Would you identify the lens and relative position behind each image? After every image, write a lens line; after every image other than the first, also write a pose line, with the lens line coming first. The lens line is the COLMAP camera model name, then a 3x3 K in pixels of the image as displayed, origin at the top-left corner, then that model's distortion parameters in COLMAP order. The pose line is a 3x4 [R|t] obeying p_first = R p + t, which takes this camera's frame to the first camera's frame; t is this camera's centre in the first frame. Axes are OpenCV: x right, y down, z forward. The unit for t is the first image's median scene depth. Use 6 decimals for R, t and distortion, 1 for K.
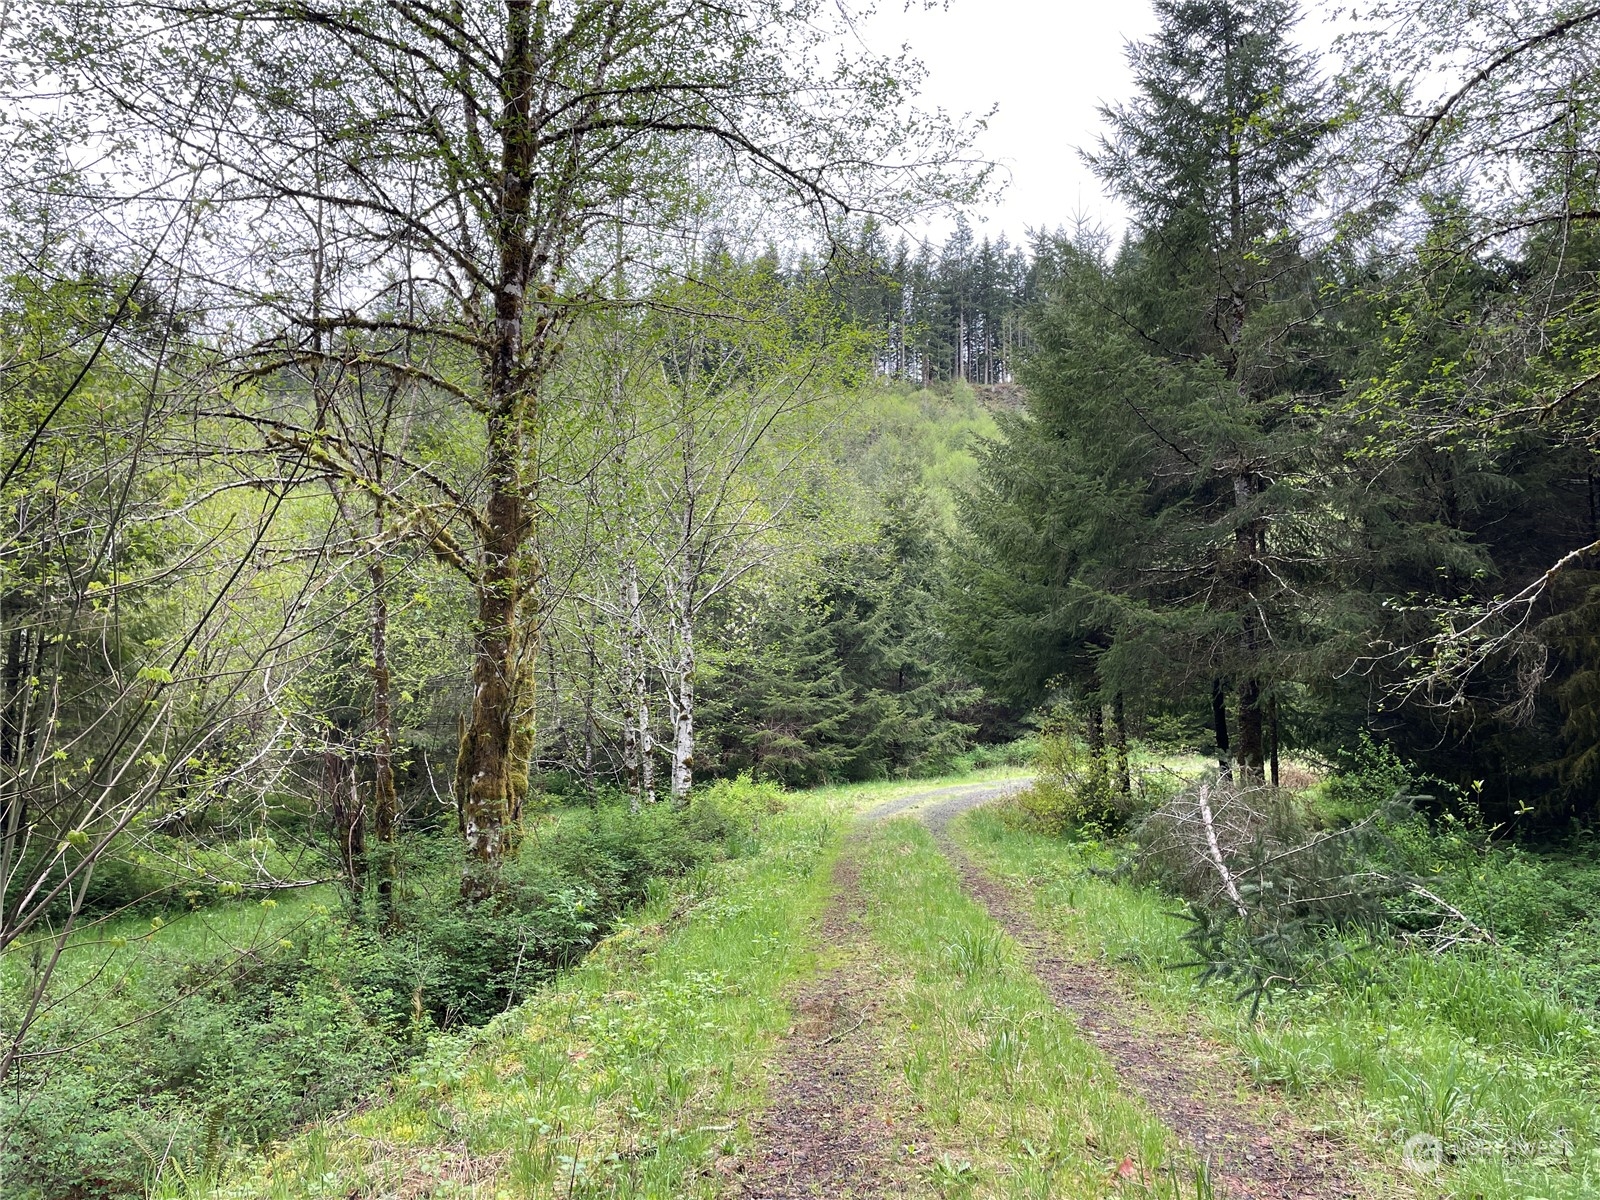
lens RADIAL K [[1211.0, 0, 800.9], [0, 1211.0, 599.6], [0, 0, 1]] dist [0.030474, -0.004333]
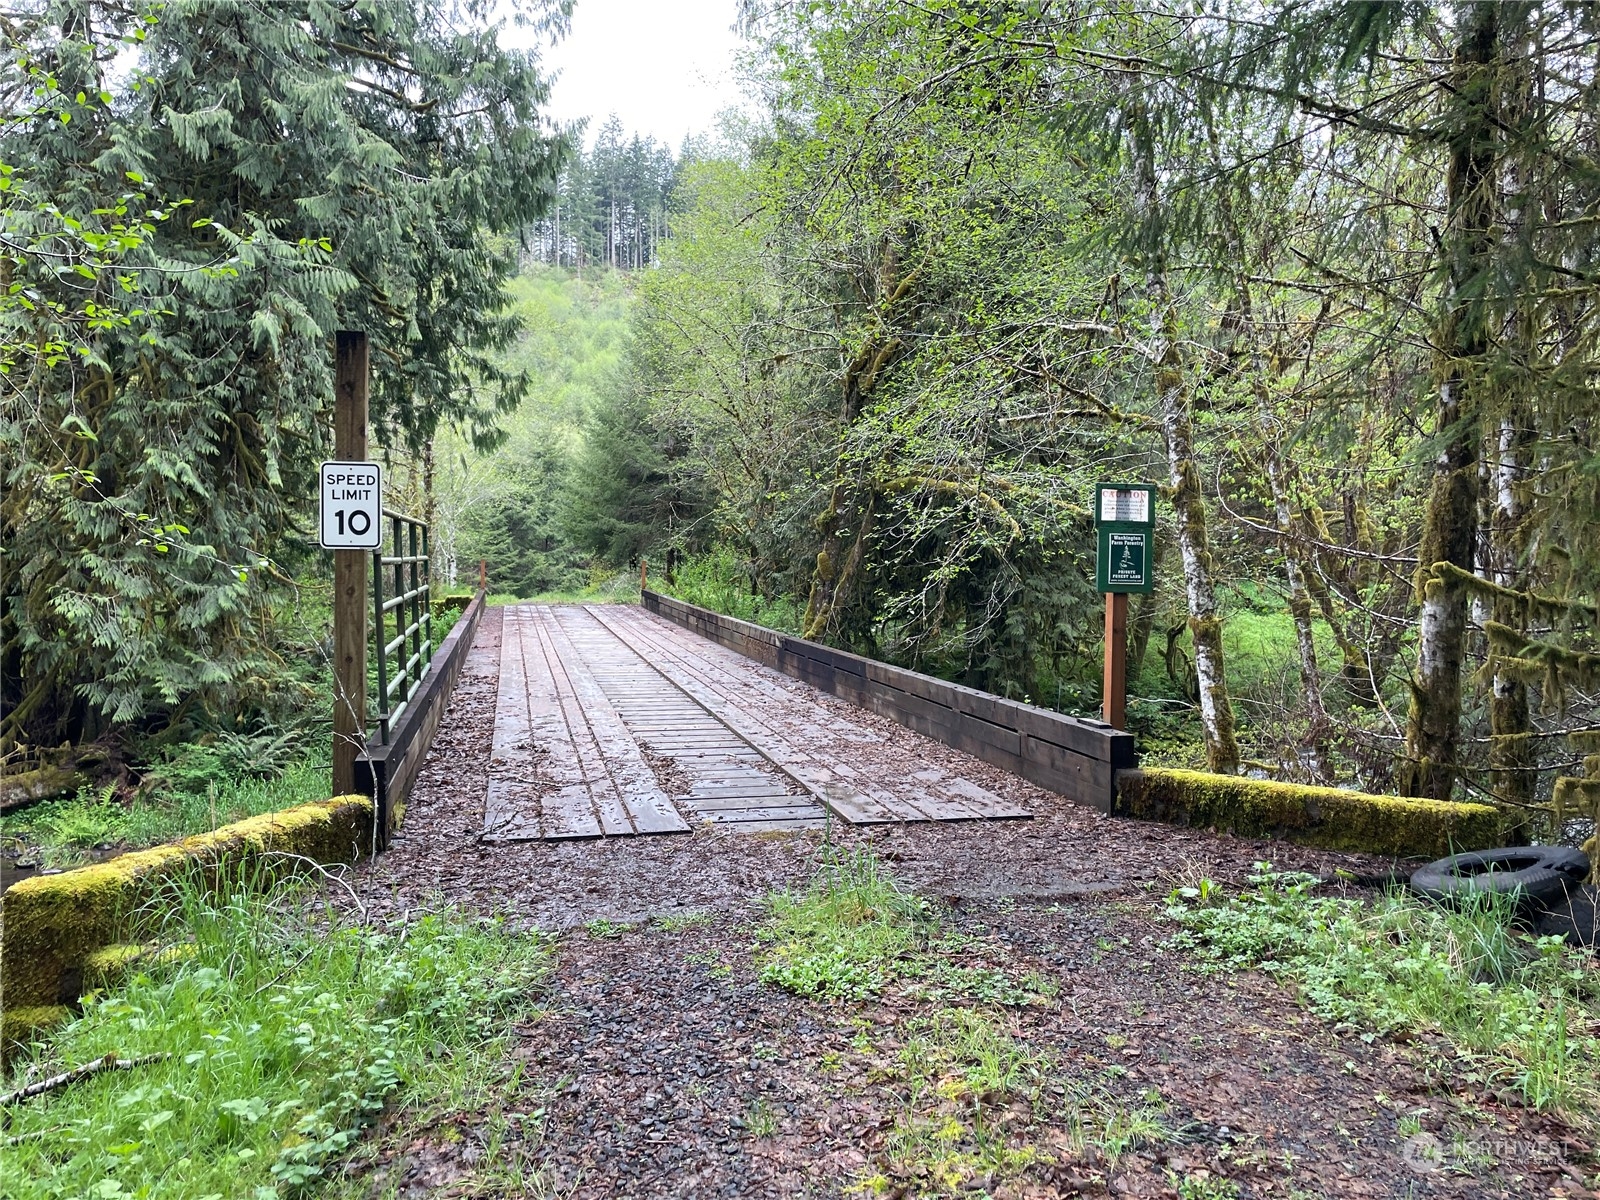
lens RADIAL K [[1211.0, 0, 803.0], [0, 1211.0, 602.0], [0, 0, 1]] dist [0.030474, -0.004333]
pose [[0.960817, -0.006614, 0.277106, -0.047112], [-0.025595, 0.993327, 0.112456, -0.058009], [-0.276001, -0.115142, 0.954236, -0.784145]]
